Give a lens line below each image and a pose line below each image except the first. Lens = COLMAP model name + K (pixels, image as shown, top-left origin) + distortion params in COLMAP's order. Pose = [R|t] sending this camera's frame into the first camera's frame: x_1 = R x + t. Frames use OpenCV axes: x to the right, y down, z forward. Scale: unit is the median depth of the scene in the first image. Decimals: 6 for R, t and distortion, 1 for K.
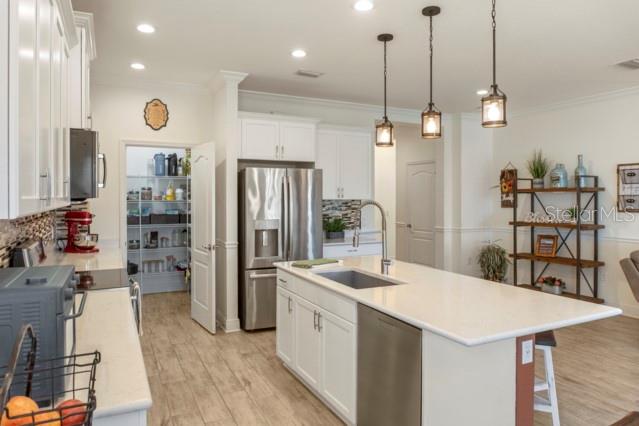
lens RADIAL K [[427.9, 0, 320.8], [0, 427.9, 201.1], [0, 0, 1]] dist [-0.026901, -0.000872]
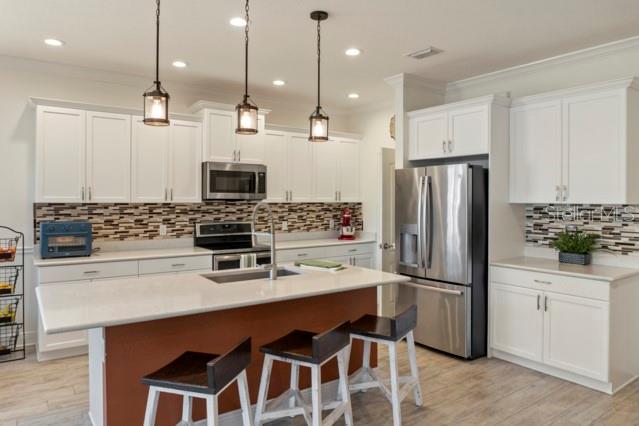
lens RADIAL K [[427.9, 0, 320.8], [0, 427.9, 201.1], [0, 0, 1]] dist [-0.026901, -0.000872]
pose [[0.167429, 0.006580, -0.985862, 0.650694], [-0.013481, 0.999900, 0.004385, -0.005412], [0.985792, 0.012557, 0.167500, 0.556129]]
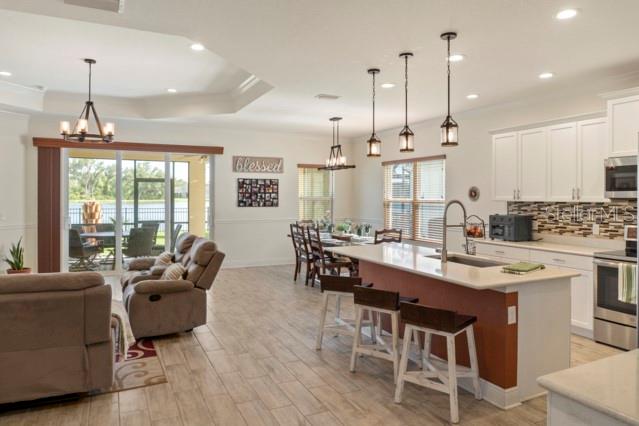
lens RADIAL K [[427.9, 0, 320.8], [0, 427.9, 201.1], [0, 0, 1]] dist [-0.026901, -0.000872]
pose [[-0.999954, -0.001789, 0.009473, 0.283895], [-0.001628, 0.999853, 0.017041, -0.010228], [-0.009502, 0.017025, -0.999810, 1.285980]]
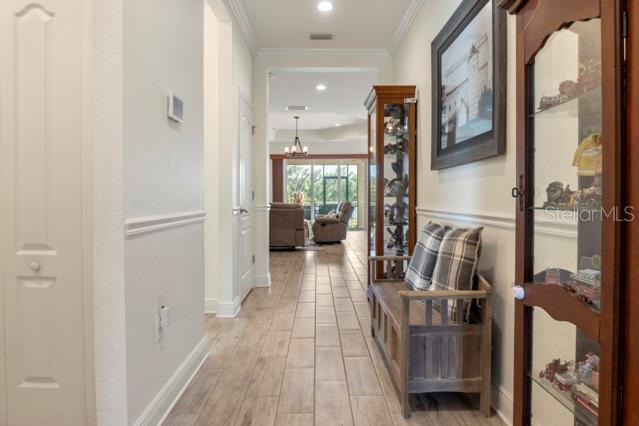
lens RADIAL K [[427.9, 0, 320.8], [0, 427.9, 201.1], [0, 0, 1]] dist [-0.026901, -0.000872]
pose [[-0.898271, 0.007675, 0.439375, -0.167435], [0.013551, 0.999856, 0.010238, 0.065943], [-0.439233, 0.015150, -0.898245, 2.091740]]
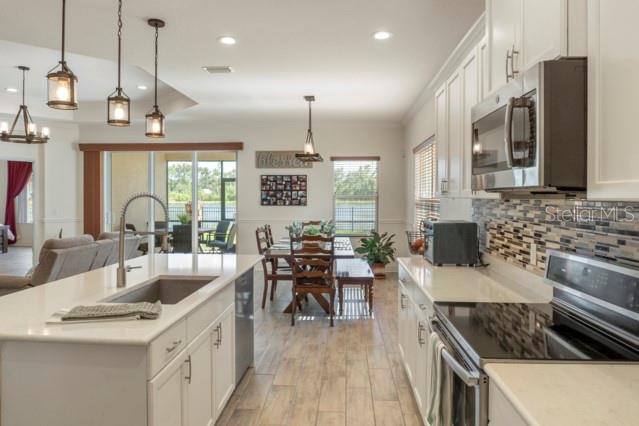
lens RADIAL K [[427.9, 0, 320.8], [0, 427.9, 201.1], [0, 0, 1]] dist [-0.026901, -0.000872]
pose [[-0.867693, -0.006675, 0.497055, -0.324595], [0.000207, 0.999905, 0.013789, 0.003508], [-0.497100, 0.012068, -0.867609, 0.875686]]
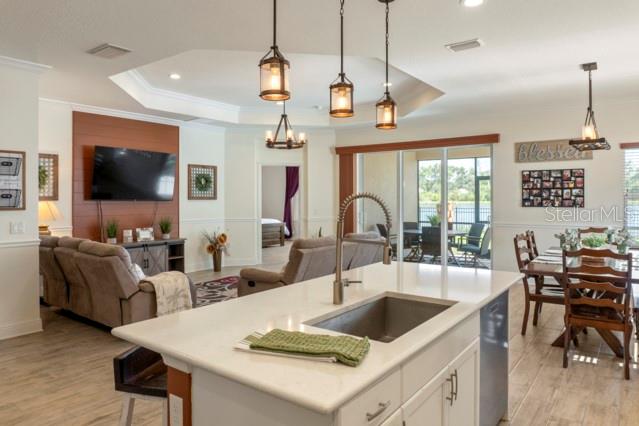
lens RADIAL K [[427.9, 0, 320.8], [0, 427.9, 201.1], [0, 0, 1]] dist [-0.026901, -0.000872]
pose [[-0.450689, -0.006422, 0.892658, -0.251821], [0.007721, 0.999909, 0.011092, 0.004073], [-0.892648, 0.011891, -0.450598, 0.775515]]
